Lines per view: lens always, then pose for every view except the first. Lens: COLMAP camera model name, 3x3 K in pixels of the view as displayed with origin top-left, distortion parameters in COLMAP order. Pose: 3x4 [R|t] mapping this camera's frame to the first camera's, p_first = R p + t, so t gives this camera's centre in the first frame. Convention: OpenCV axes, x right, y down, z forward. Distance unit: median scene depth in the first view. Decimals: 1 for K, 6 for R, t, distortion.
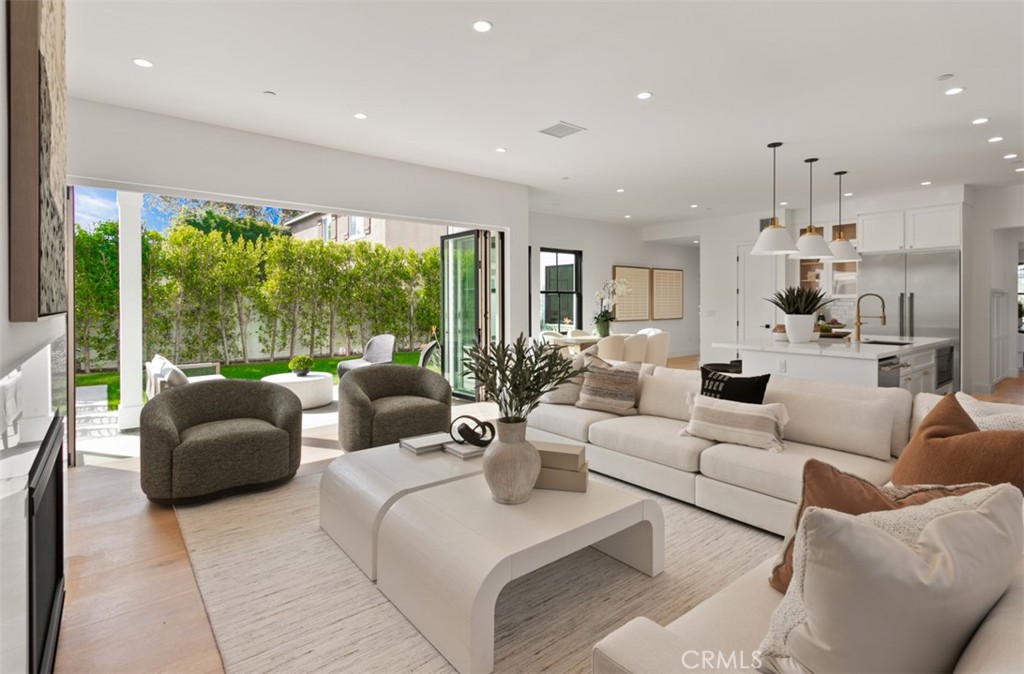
lens RADIAL K [[503.9, 0, 511.1], [0, 503.9, 304.6], [0, 0, 1]] dist [-0.002855, 0.000029]
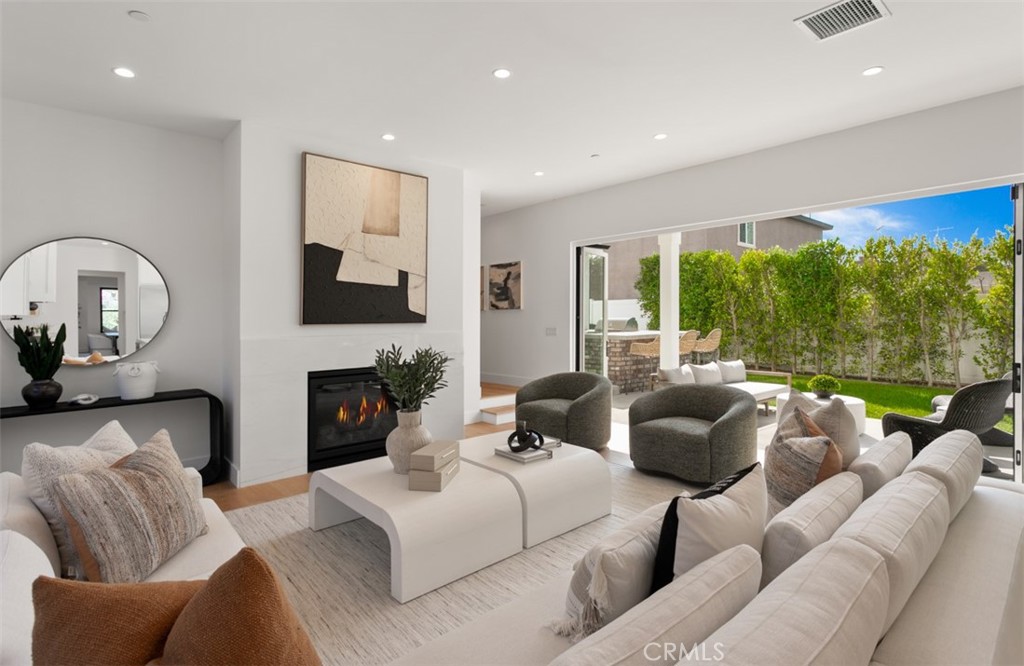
lens RADIAL K [[501.6, 0, 512.0], [0, 501.6, 326.3], [0, 0, 1]] dist [0.008342, 0.002684]
pose [[0.044281, 0.022698, -0.998761, 0.289625], [-0.004649, 0.999736, 0.022514, -0.000319], [0.999008, 0.003646, 0.044375, 0.274908]]
